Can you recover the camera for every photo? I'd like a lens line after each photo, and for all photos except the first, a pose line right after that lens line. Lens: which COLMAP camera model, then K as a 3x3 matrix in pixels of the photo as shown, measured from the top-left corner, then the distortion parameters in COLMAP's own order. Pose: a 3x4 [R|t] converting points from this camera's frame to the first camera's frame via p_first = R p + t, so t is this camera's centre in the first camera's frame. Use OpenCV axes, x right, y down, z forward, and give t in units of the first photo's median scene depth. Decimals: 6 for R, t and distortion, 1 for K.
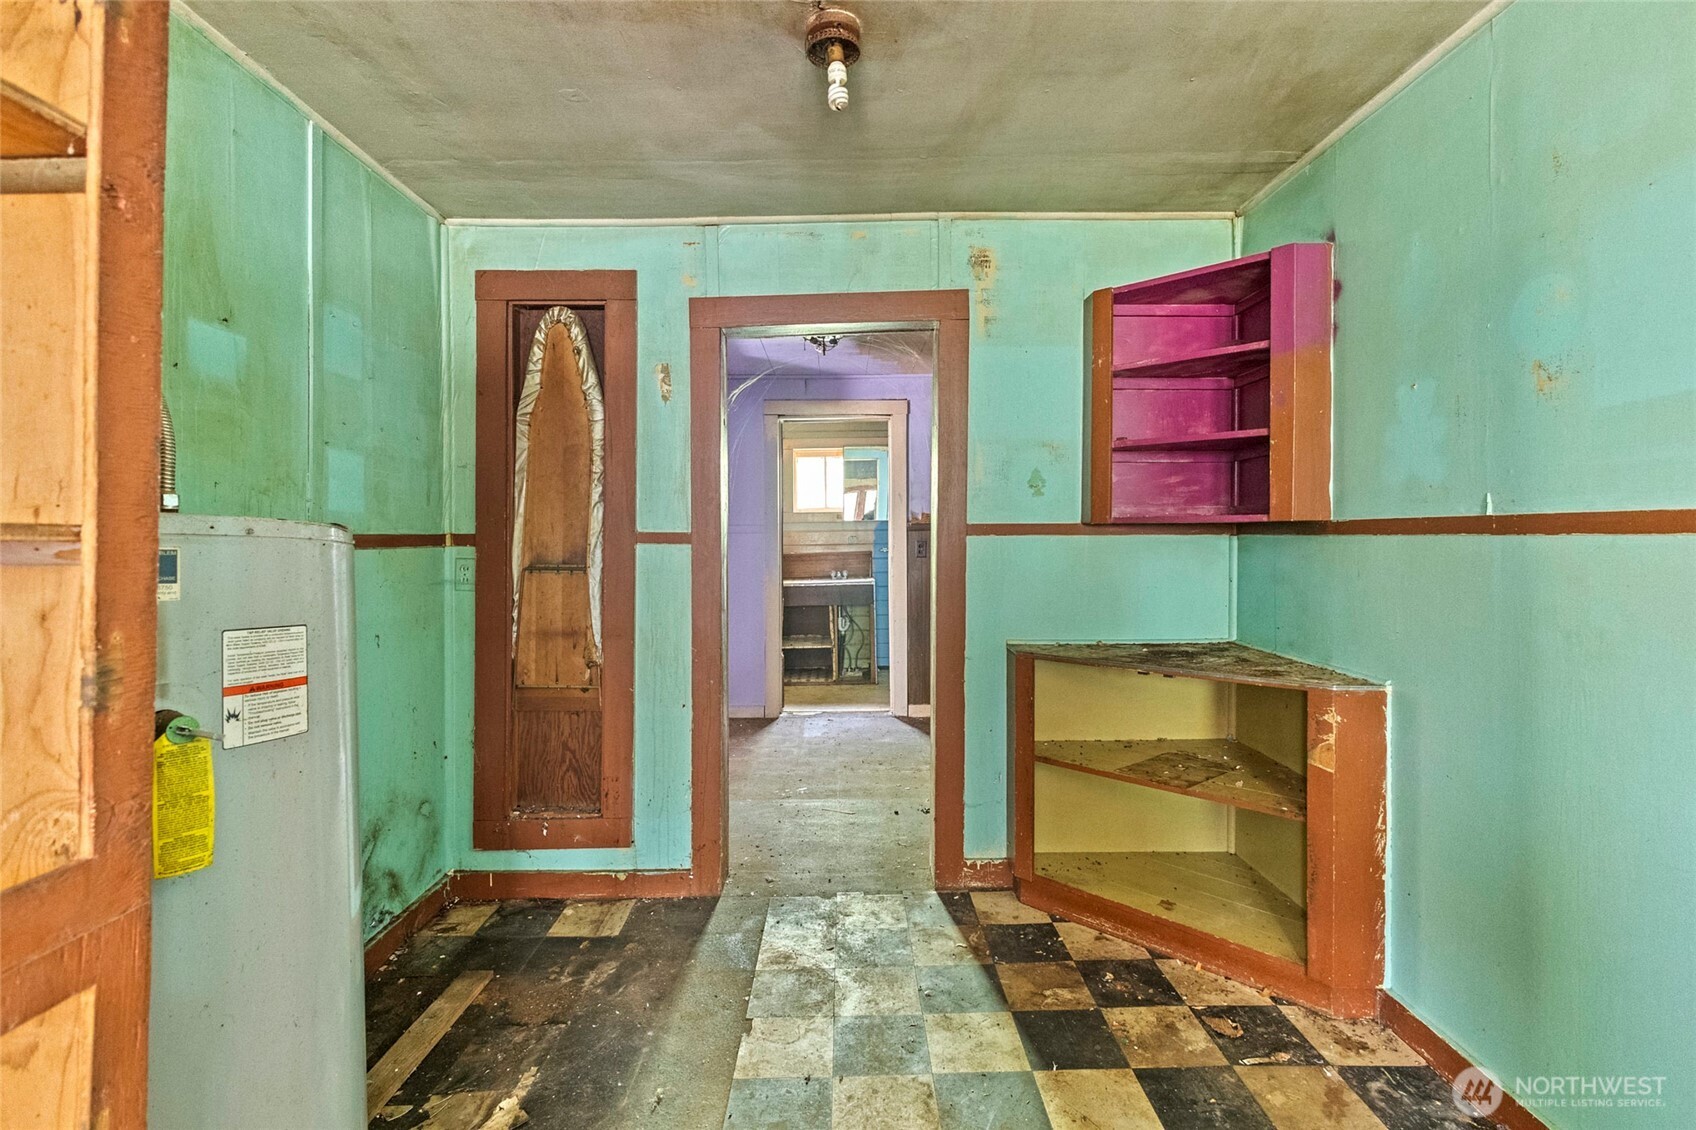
lens RADIAL K [[781.9, 0, 848.0], [0, 781.9, 565.0], [0, 0, 1]] dist [0.000010, -0.000003]
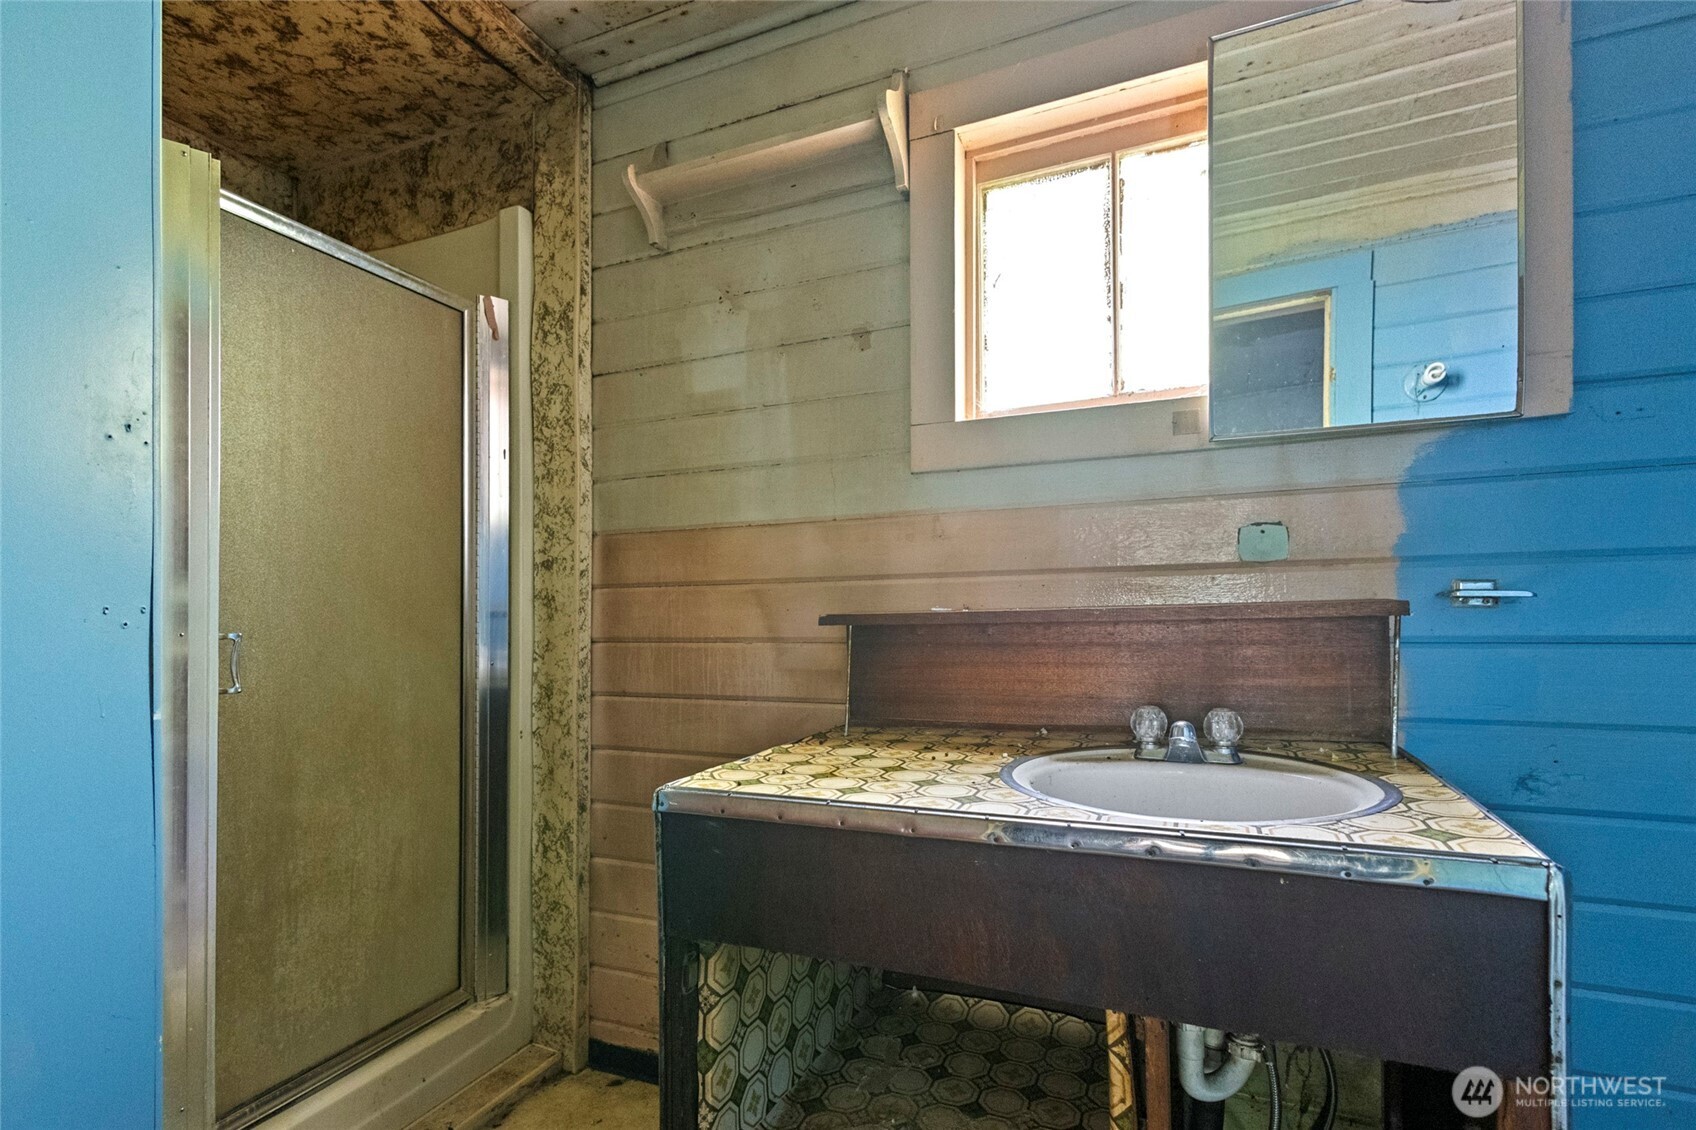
lens RADIAL K [[764.3, 0, 846.9], [0, 764.3, 607.2], [0, 0, 1]] dist [-0.000251, -0.000034]
pose [[0.919685, -0.005830, -0.392615, -0.013515], [0.001304, 0.999930, -0.011794, -0.014731], [0.392656, 0.010335, 0.919627, 0.797673]]
